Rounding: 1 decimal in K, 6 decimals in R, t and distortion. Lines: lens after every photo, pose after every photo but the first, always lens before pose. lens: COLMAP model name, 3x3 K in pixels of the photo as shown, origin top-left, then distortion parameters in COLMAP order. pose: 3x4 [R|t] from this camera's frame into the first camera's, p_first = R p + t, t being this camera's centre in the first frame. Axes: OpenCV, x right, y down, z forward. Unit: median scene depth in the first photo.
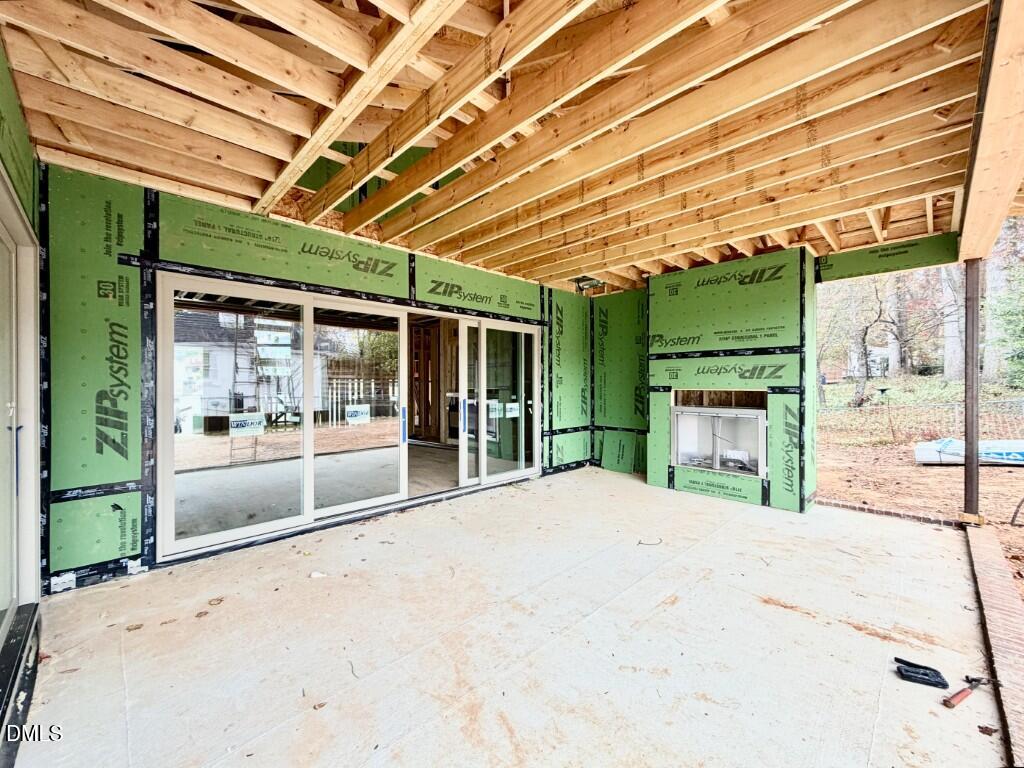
lens RADIAL K [[409.0, 0, 503.2], [0, 409.0, 384.4], [0, 0, 1]] dist [-0.000254, -0.000359]
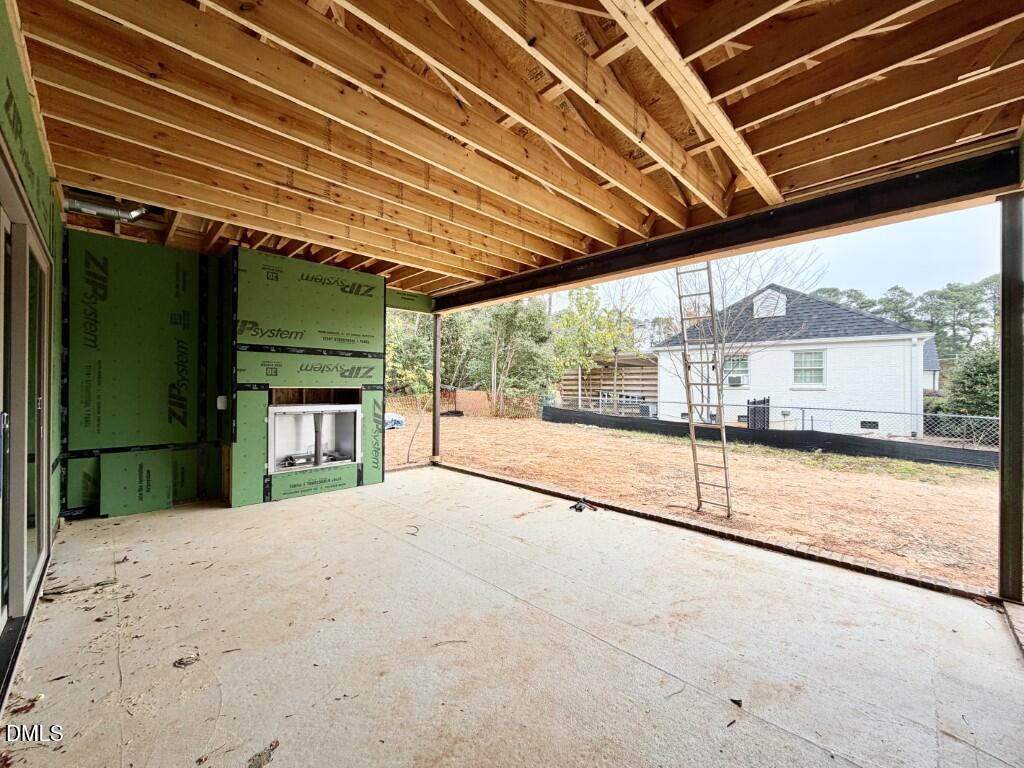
lens RADIAL K [[409.0, 0, 506.0], [0, 409.0, 386.0], [0, 0, 1]] dist [-0.000254, -0.000359]
pose [[-0.001788, 0.001601, 0.999997, -0.556185], [-0.006490, 0.999978, -0.001613, 0.009147], [-0.999977, -0.006493, -0.001777, 0.603659]]
